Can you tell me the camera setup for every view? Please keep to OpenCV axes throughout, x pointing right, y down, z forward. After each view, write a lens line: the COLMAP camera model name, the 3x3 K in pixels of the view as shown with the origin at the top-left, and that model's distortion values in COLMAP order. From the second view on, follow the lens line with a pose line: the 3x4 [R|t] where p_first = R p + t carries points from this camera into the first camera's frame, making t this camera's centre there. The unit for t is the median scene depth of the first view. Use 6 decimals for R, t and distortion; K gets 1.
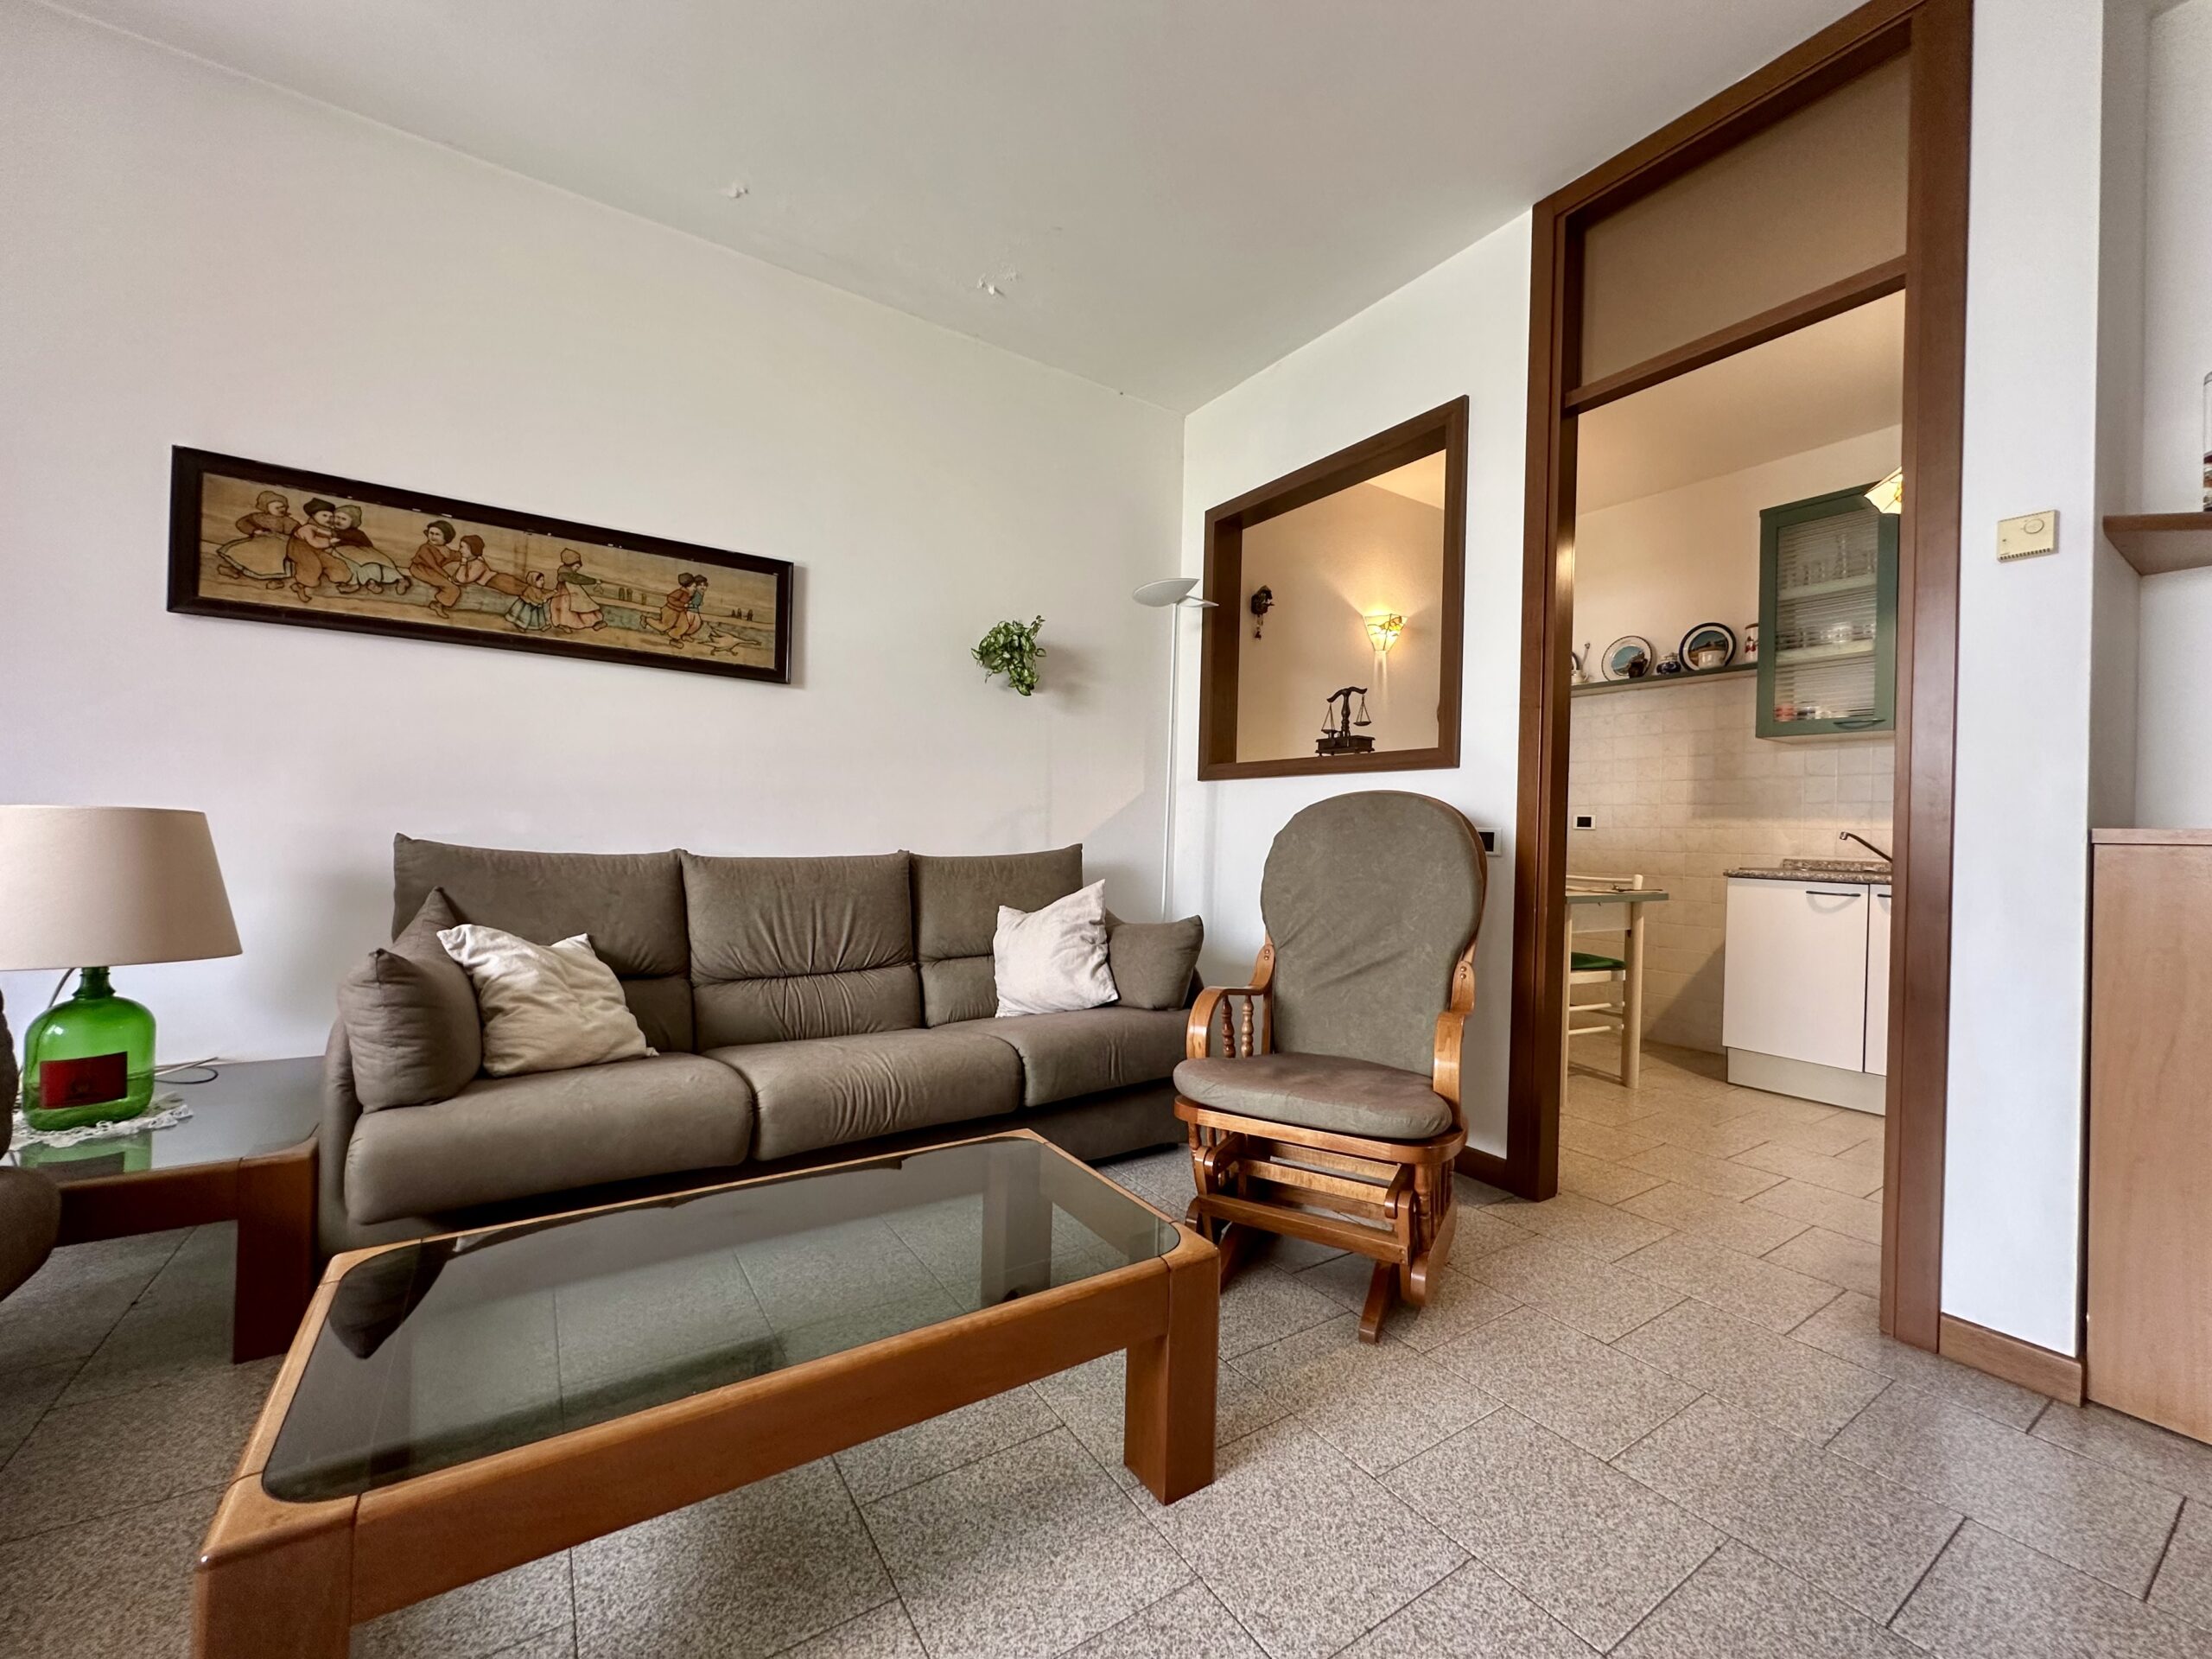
lens RADIAL K [[887.3, 0, 1106.0], [0, 887.3, 829.5], [0, 0, 1]] dist [-0.002612, 0.000775]
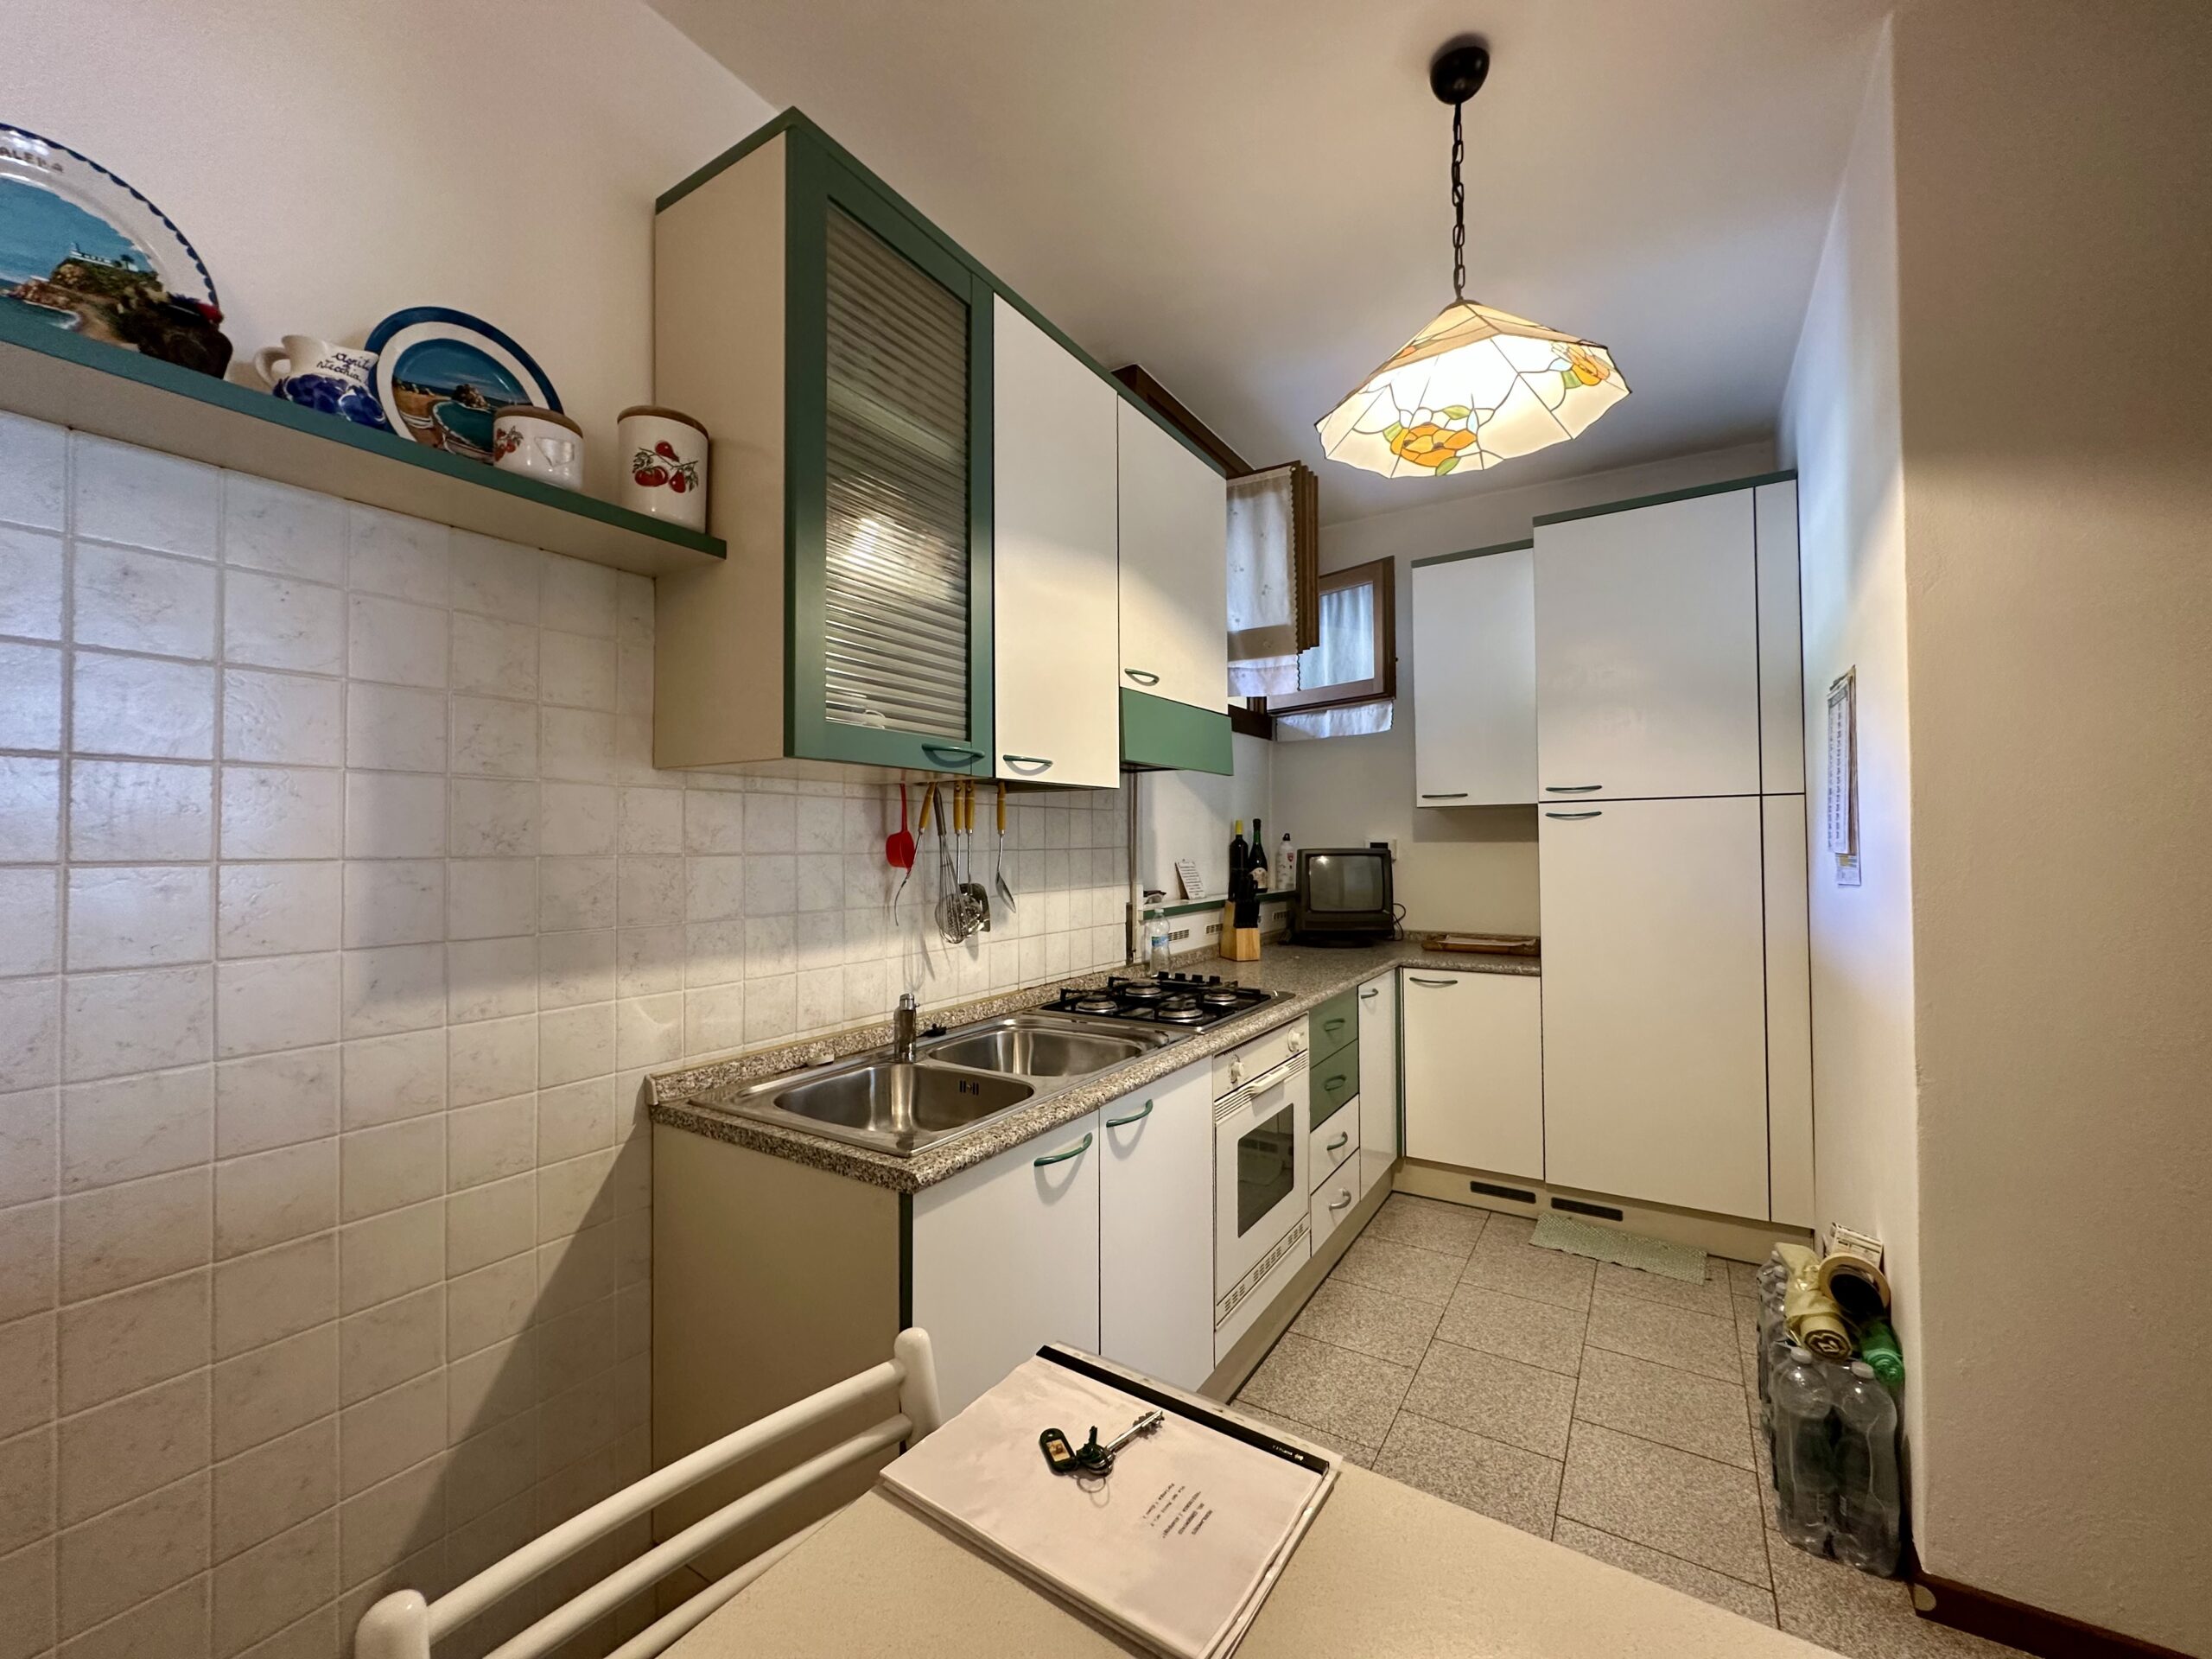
lens RADIAL K [[887.3, 0, 1106.0], [0, 887.3, 829.5], [0, 0, 1]] dist [-0.002612, 0.000775]
pose [[-0.411883, -0.009895, 0.911183, 0.537492], [-0.009330, 0.999934, 0.006641, -0.114946], [-0.911189, -0.005766, -0.411948, 1.510343]]
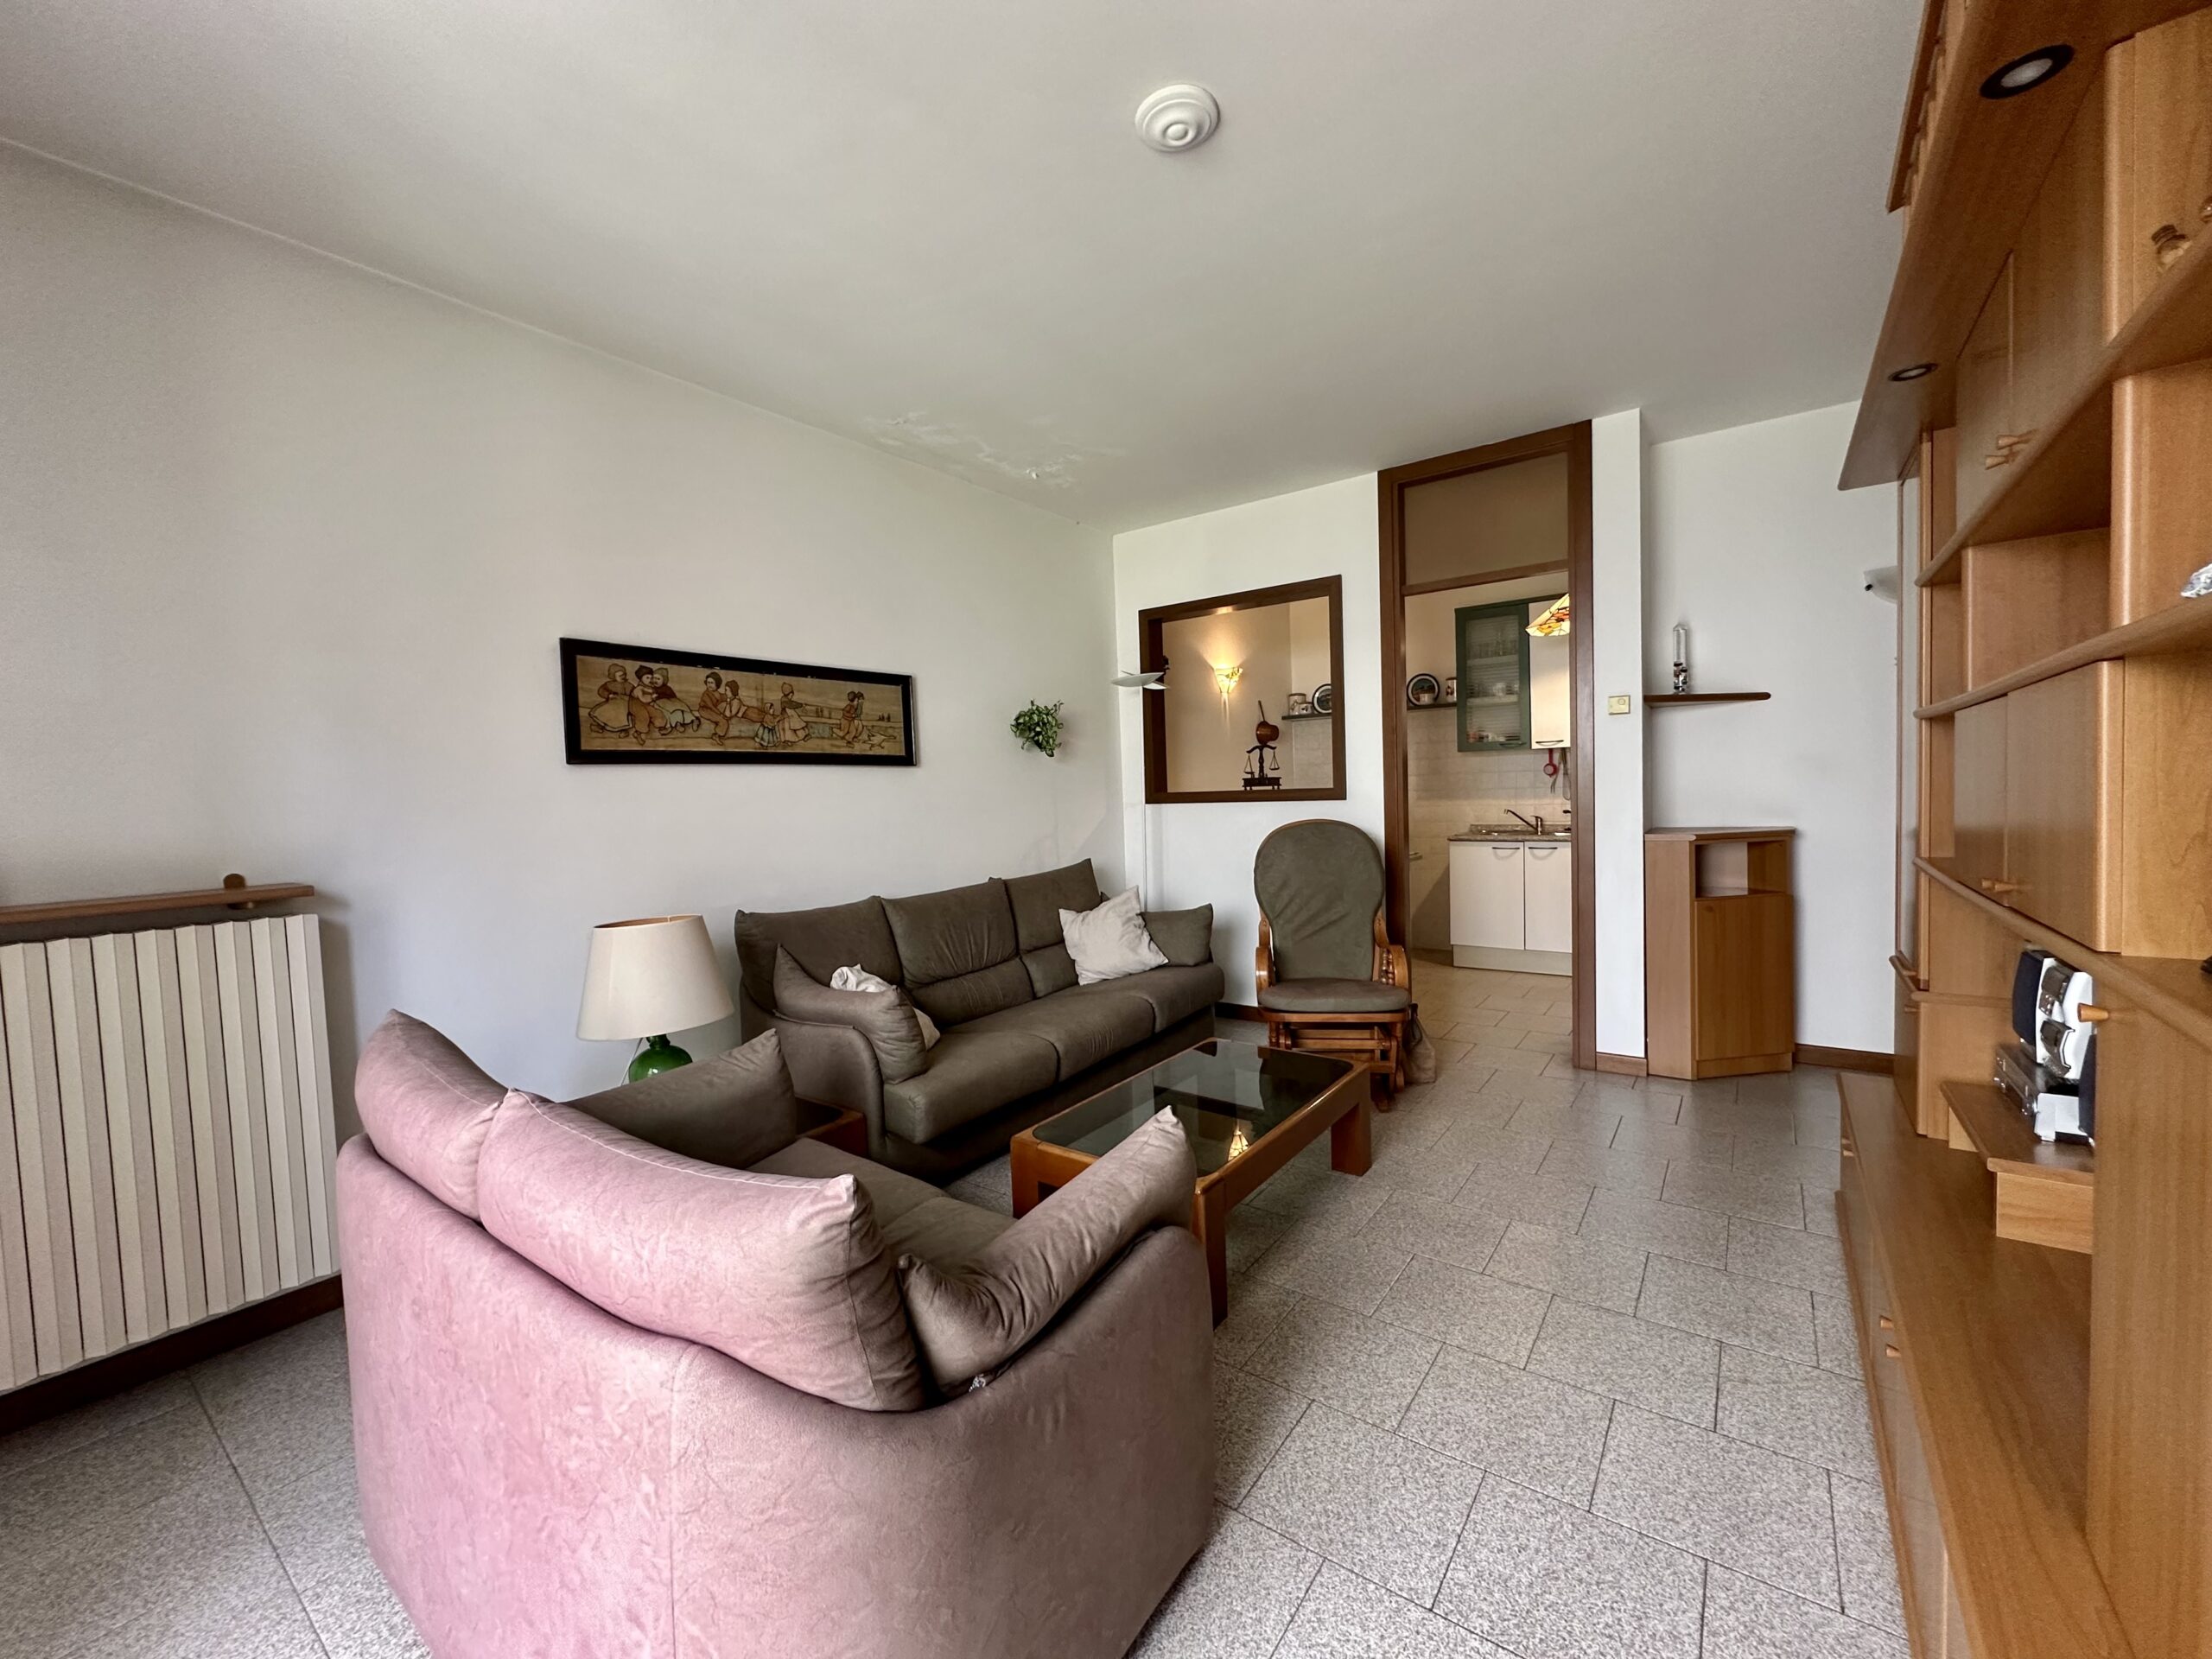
lens RADIAL K [[887.3, 0, 1106.0], [0, 887.3, 829.5], [0, 0, 1]] dist [-0.002612, 0.000775]
pose [[0.936813, -0.076918, 0.341269, -0.621418], [0.059402, 0.996338, 0.061500, -0.147985], [-0.344749, -0.037342, 0.937952, -0.430913]]
